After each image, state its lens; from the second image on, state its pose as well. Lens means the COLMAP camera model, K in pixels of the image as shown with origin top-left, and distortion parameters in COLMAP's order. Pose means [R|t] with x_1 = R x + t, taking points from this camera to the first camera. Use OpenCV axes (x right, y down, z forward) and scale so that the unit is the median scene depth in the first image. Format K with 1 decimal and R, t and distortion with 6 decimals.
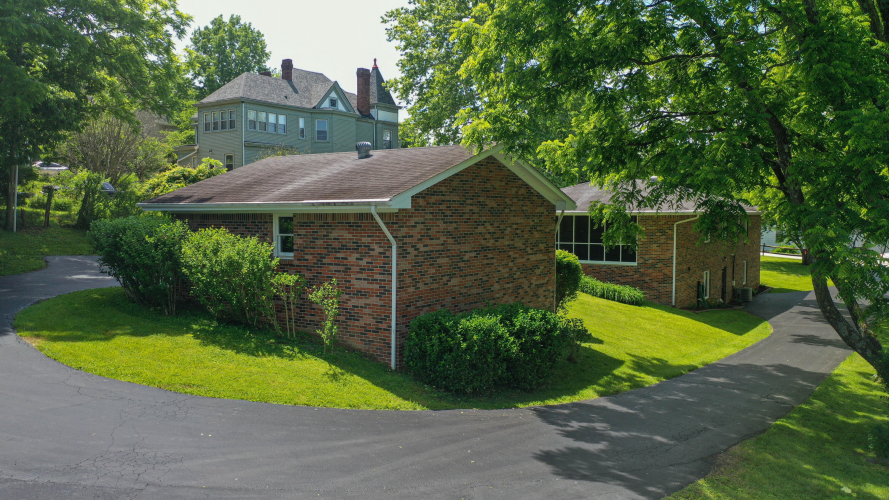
lens RADIAL K [[714.5, 0, 442.4], [0, 714.5, 247.1], [0, 0, 1]] dist [-0.002085, -0.007653]
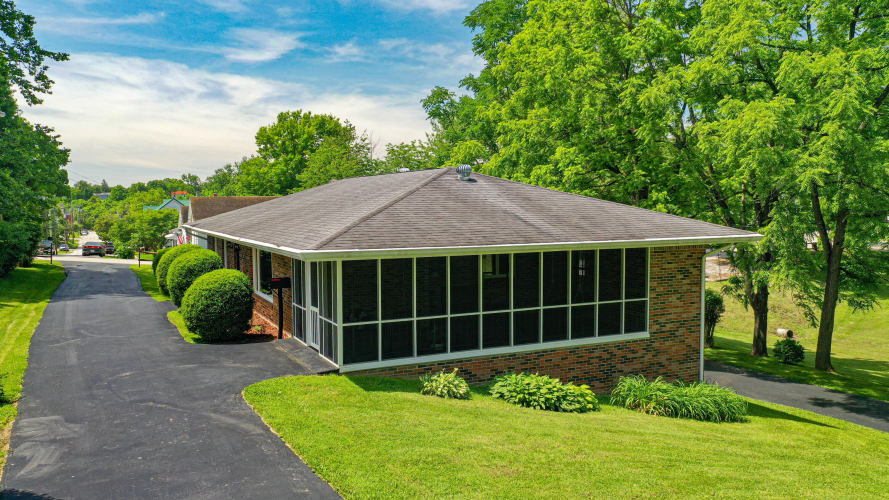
lens RADIAL K [[714.5, 0, 444.8], [0, 714.5, 250.7], [0, 0, 1]] dist [-0.002085, -0.007653]
pose [[0.478022, -0.060397, 0.876269, -0.215151], [0.041996, 0.998064, 0.045882, -0.056564], [-0.877343, 0.014867, 0.479633, 0.703984]]
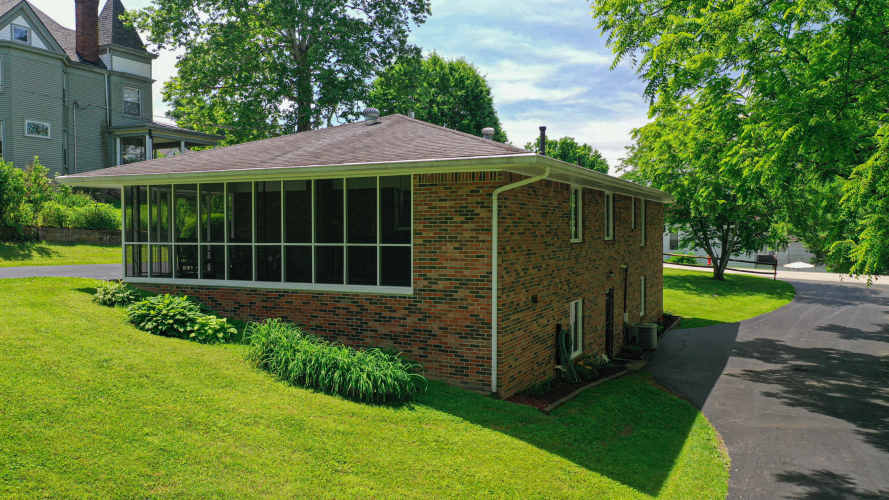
lens RADIAL K [[714.5, 0, 450.2], [0, 714.5, 252.2], [0, 0, 1]] dist [-0.002085, -0.007653]
pose [[0.987373, -0.007160, 0.158254, 0.182961], [0.009097, 0.999892, -0.011517, 0.004600], [-0.158154, 0.012811, 0.987331, 0.466703]]
